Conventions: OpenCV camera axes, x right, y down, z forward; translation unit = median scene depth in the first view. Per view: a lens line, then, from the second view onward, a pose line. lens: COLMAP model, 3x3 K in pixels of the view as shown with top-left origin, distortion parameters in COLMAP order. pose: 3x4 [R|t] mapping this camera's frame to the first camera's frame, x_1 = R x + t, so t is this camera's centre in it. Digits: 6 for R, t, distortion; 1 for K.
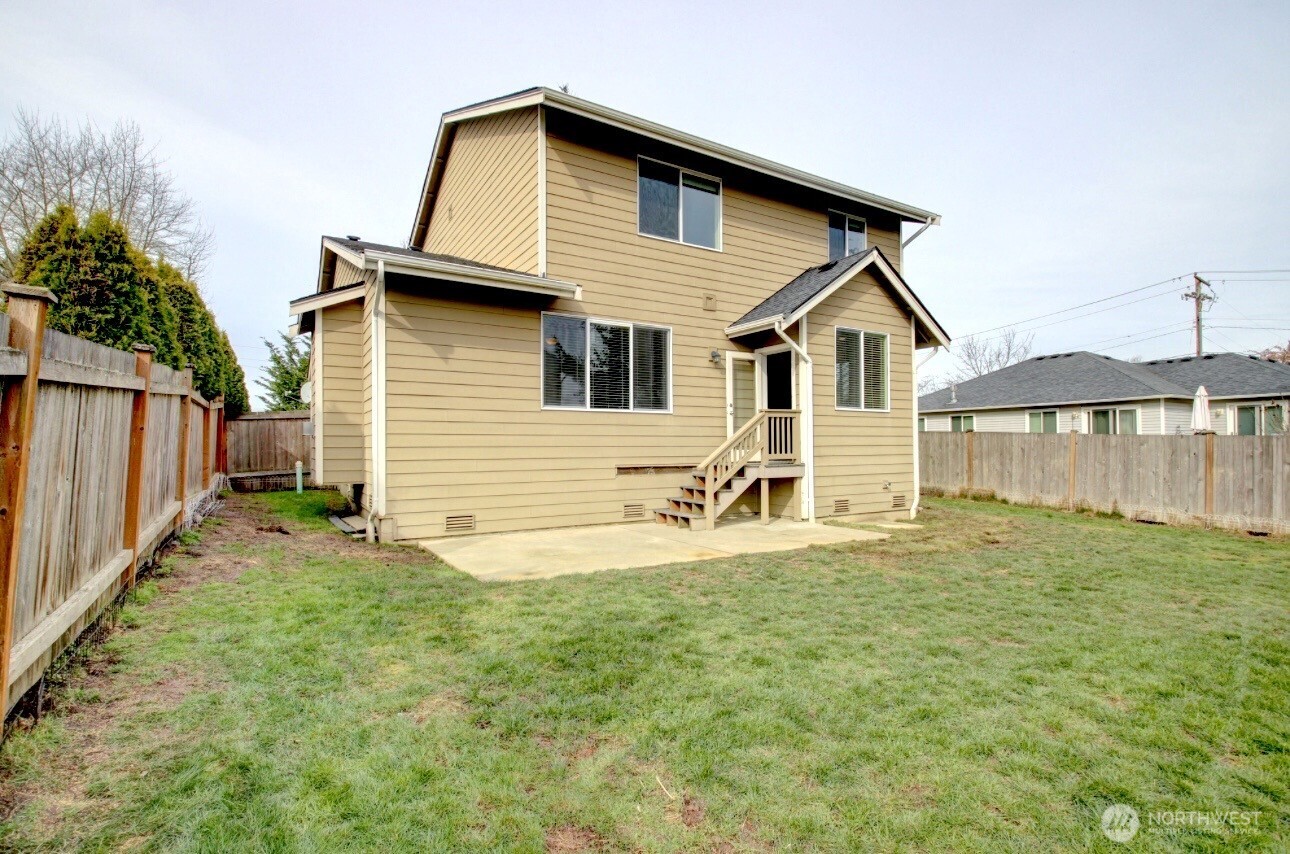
lens RADIAL K [[601.7, 0, 645.0], [0, 601.7, 427.0], [0, 0, 1]] dist [0.024622, -0.000020]
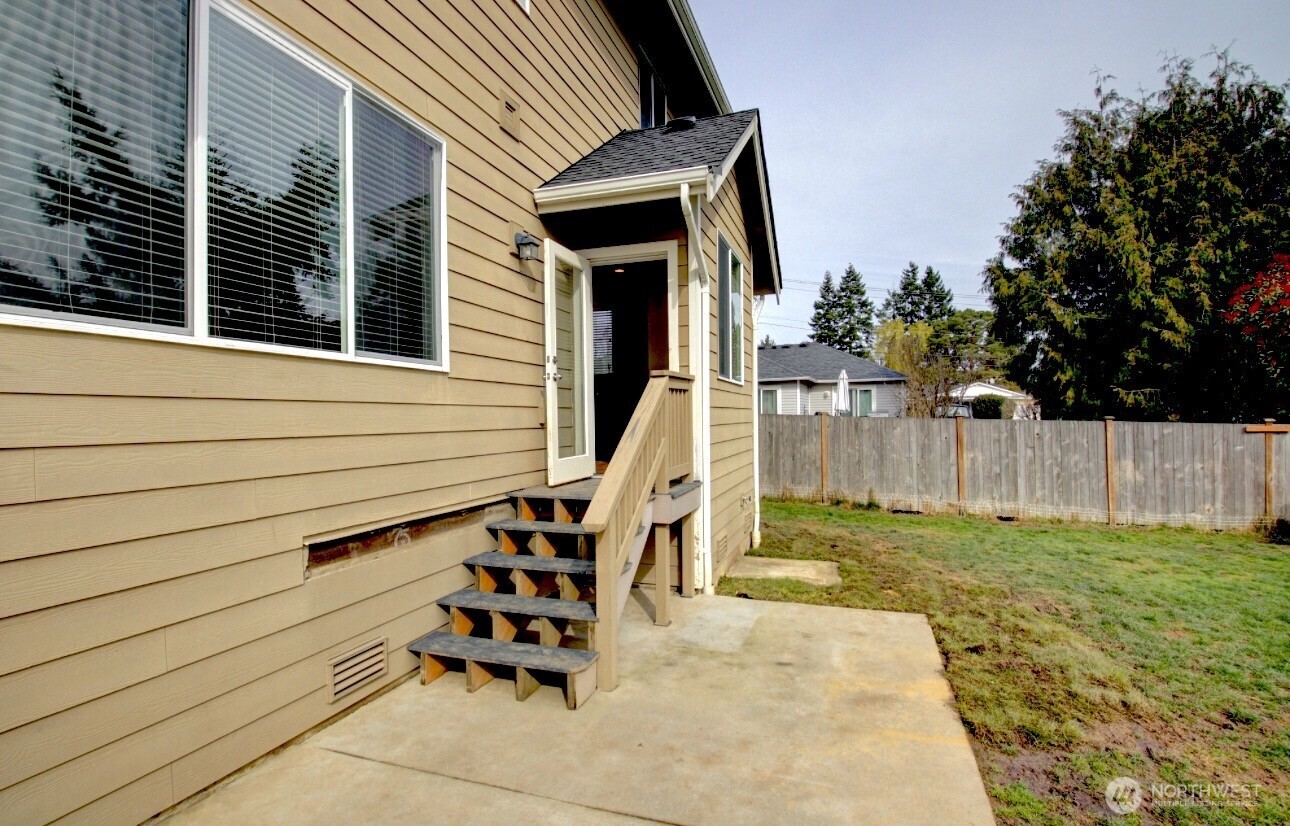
lens RADIAL K [[624.6, 0, 641.3], [0, 624.6, 413.6], [0, 0, 1]] dist [0.000501, -0.000031]
pose [[0.769989, 0.000663, 0.638057, -0.105616], [-0.014927, 0.999744, 0.016975, -0.004767], [-0.637883, -0.022595, 0.769802, 0.595320]]
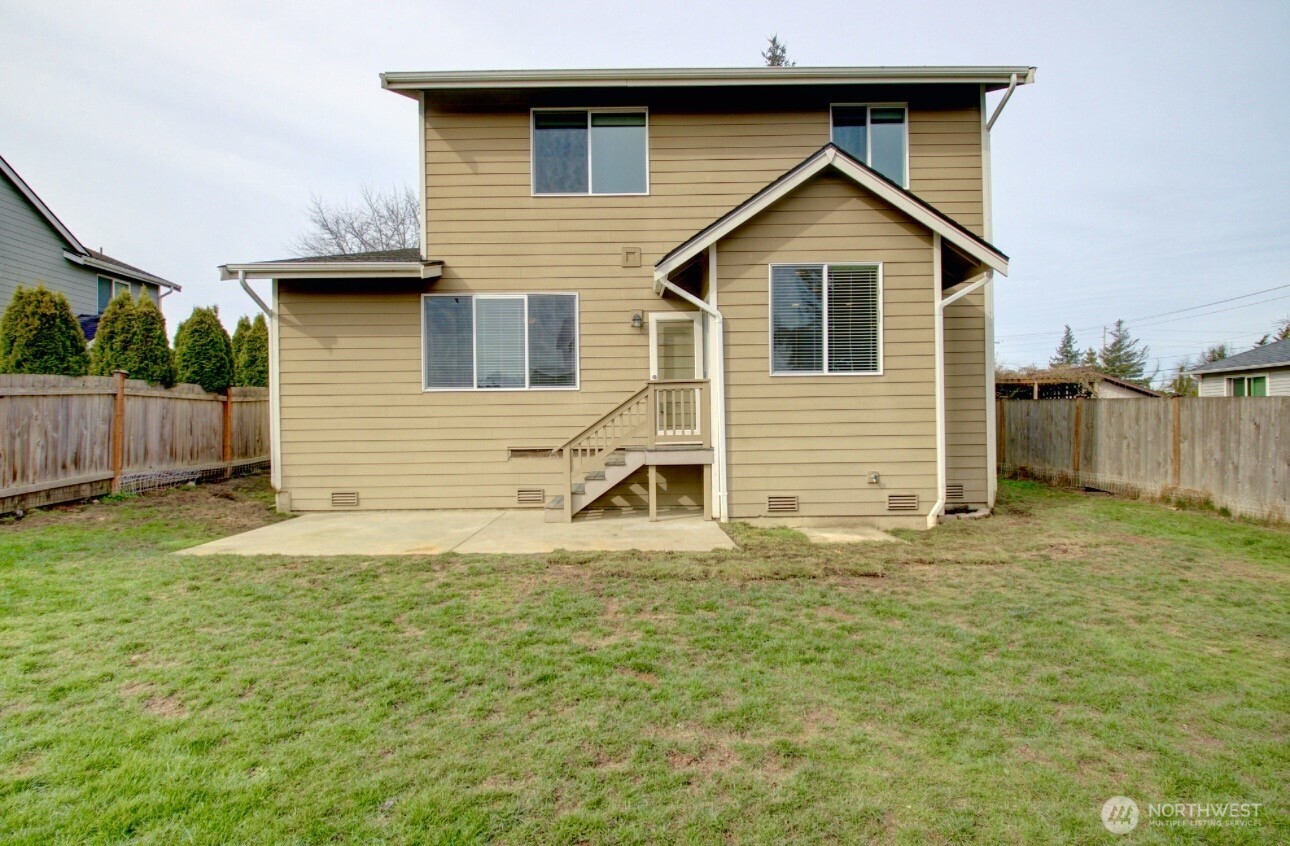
lens RADIAL K [[572.4, 0, 642.7], [0, 572.4, 429.4], [0, 0, 1]] dist [0.001893, 0.000212]
pose [[0.859877, -0.006780, -0.510456, 0.534578], [0.025917, 0.999202, 0.030387, 0.011932], [0.509842, -0.039359, 0.859367, 0.302493]]
